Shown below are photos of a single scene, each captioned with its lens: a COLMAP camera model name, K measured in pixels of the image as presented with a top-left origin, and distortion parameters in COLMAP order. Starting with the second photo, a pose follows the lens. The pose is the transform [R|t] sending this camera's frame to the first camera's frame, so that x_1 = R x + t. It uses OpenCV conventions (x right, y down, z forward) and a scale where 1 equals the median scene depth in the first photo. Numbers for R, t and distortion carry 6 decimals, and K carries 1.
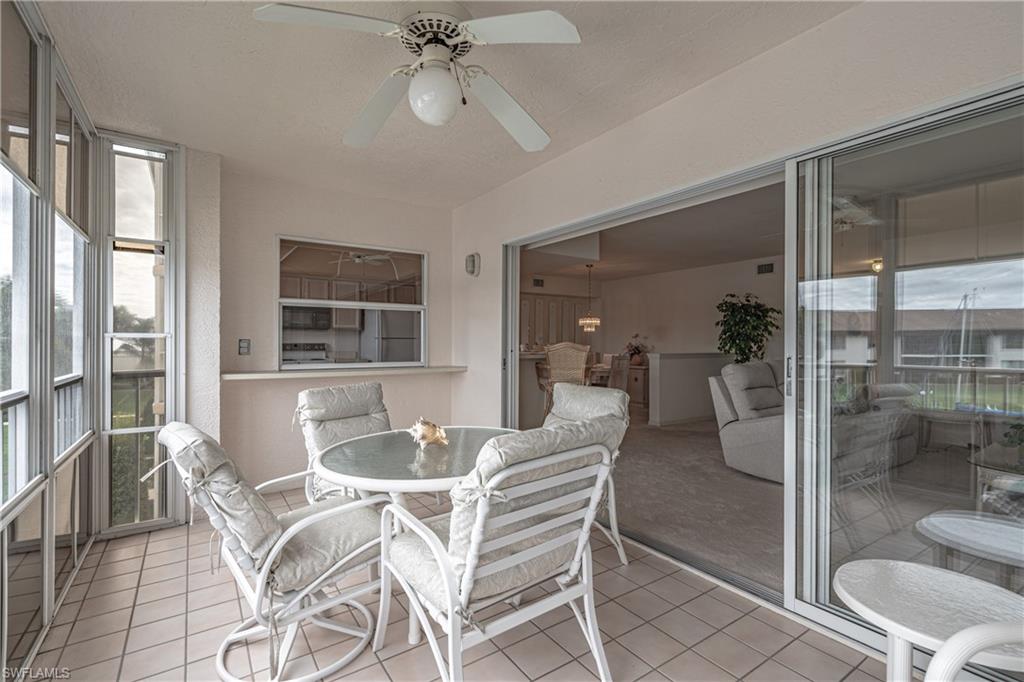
lens RADIAL K [[468.8, 0, 512.0], [0, 468.8, 341.0], [0, 0, 1]] dist [0.001765, 0.000395]
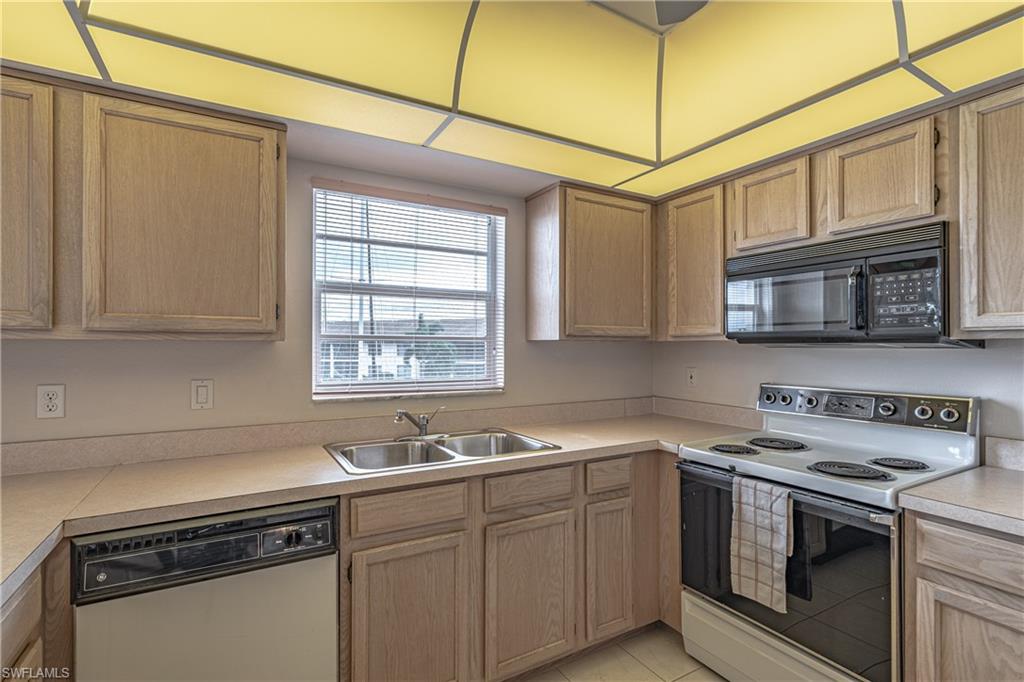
lens RADIAL K [[479.4, 0, 506.9], [0, 479.4, 344.1], [0, 0, 1]] dist [-0.003554, 0.000011]
pose [[-0.100185, -0.008020, -0.994937, -0.145931], [0.000018, 0.999968, -0.008062, -0.019892], [0.994969, -0.000826, -0.100181, 0.800754]]
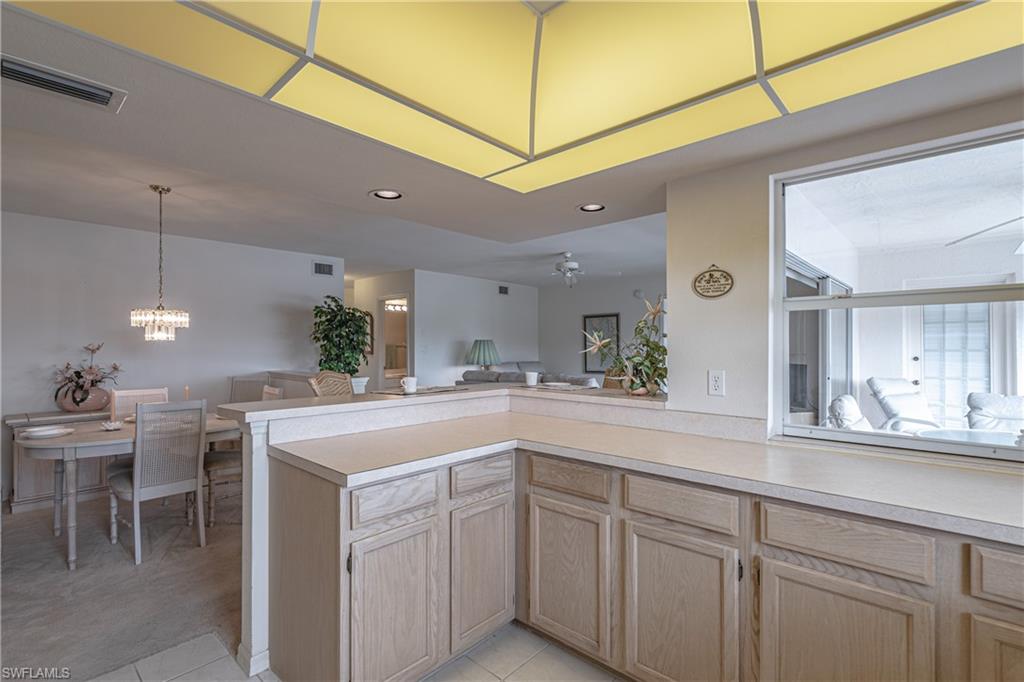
lens RADIAL K [[472.5, 0, 491.2], [0, 472.5, 343.4], [0, 0, 1]] dist [0.003930, 0.000529]
pose [[-0.195378, -0.000758, 0.980728, -0.354904], [-0.000371, 1.000000, 0.000699, -0.020159], [-0.980728, -0.000227, -0.195379, 0.862992]]
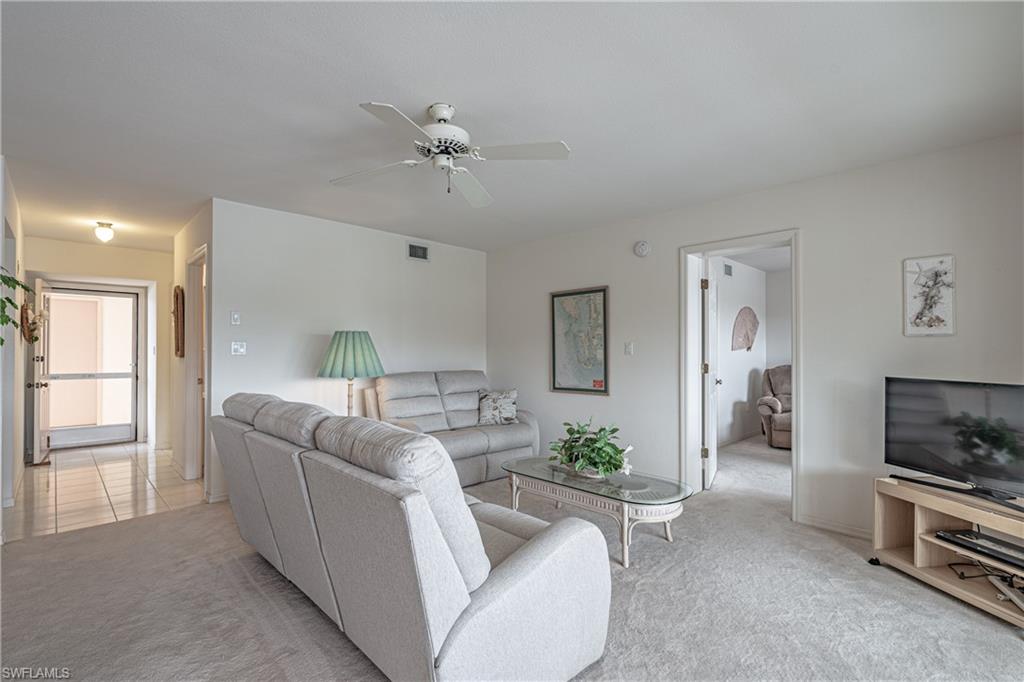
lens RADIAL K [[464.3, 0, 505.6], [0, 464.3, 343.9], [0, 0, 1]] dist [-0.000094, 0.000194]
pose [[-0.164318, 0.009459, 0.986362, 0.091116], [-0.003003, 0.999945, -0.010090, -0.007516], [-0.986403, -0.004620, -0.164280, 0.585826]]
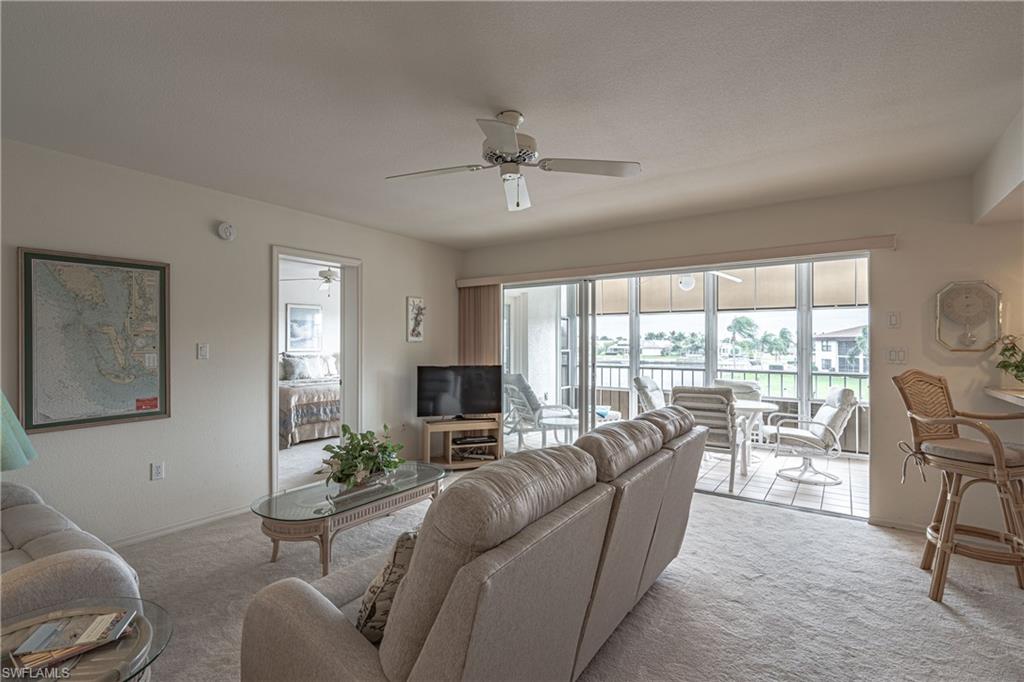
lens RADIAL K [[468.8, 0, 512.0], [0, 468.8, 341.0], [0, 0, 1]] dist [0.001765, 0.000395]
pose [[-0.939465, -0.006898, -0.342576, 0.519988], [-0.004768, 0.999964, -0.007062, -0.016451], [0.342612, -0.005001, -0.939464, 0.879061]]
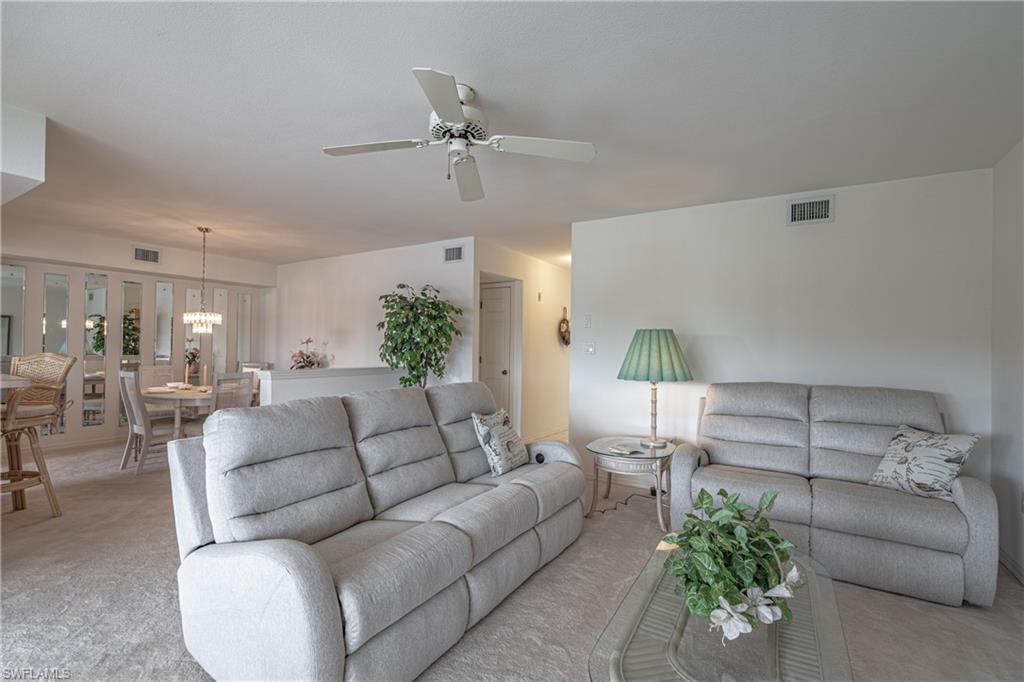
lens RADIAL K [[464.3, 0, 505.6], [0, 464.3, 343.9], [0, 0, 1]] dist [-0.000094, 0.000194]
pose [[0.914480, 0.011542, 0.404467, 0.316527], [-0.011090, 0.999933, -0.003462, -0.008982], [-0.404480, -0.001319, 0.914546, 0.286574]]
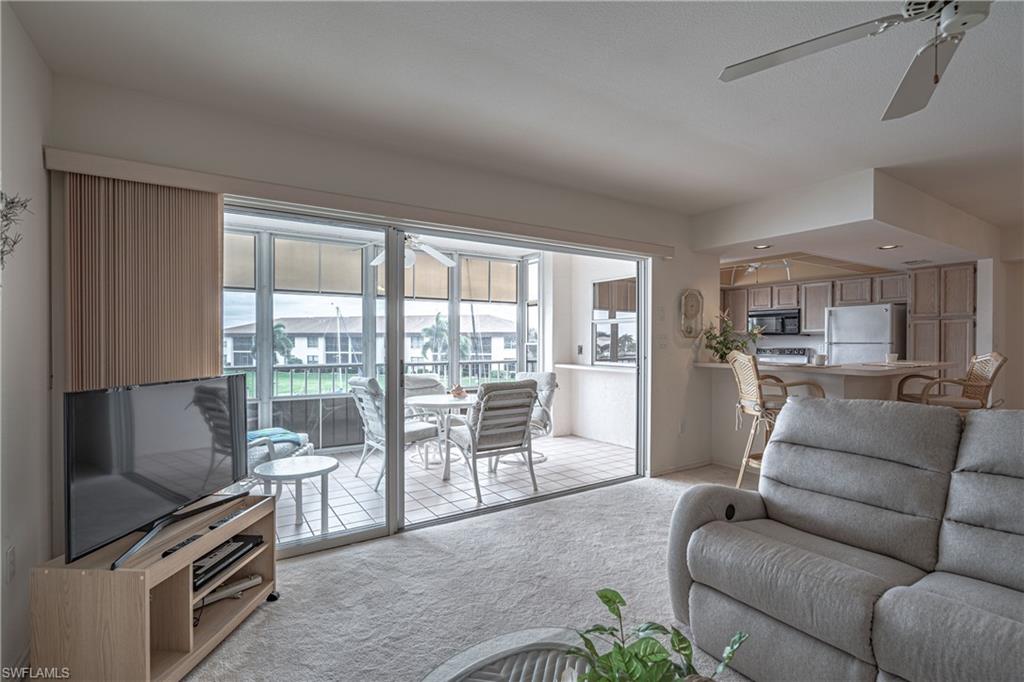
lens RADIAL K [[479.4, 0, 506.9], [0, 479.4, 344.1], [0, 0, 1]] dist [-0.003554, 0.000011]
pose [[-0.041269, 0.004356, -0.999139, 0.631609], [-0.000256, 0.999990, 0.004371, -0.007540], [0.999148, 0.000436, -0.041268, 0.413897]]
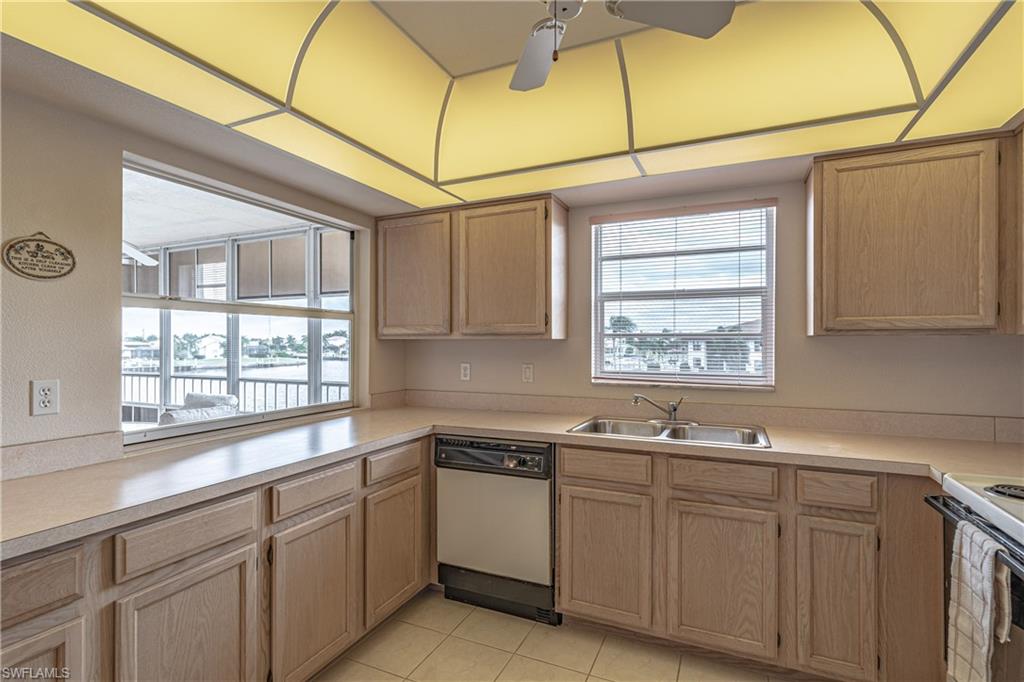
lens RADIAL K [[493.4, 0, 512.0], [0, 493.4, 341.0], [0, 0, 1]] dist [-0.002353, 0.000171]
pose [[-0.865817, -0.004405, -0.500341, -0.163464], [-0.001691, 0.999981, -0.005878, -0.019671], [0.500358, -0.004243, -0.865808, 0.965871]]
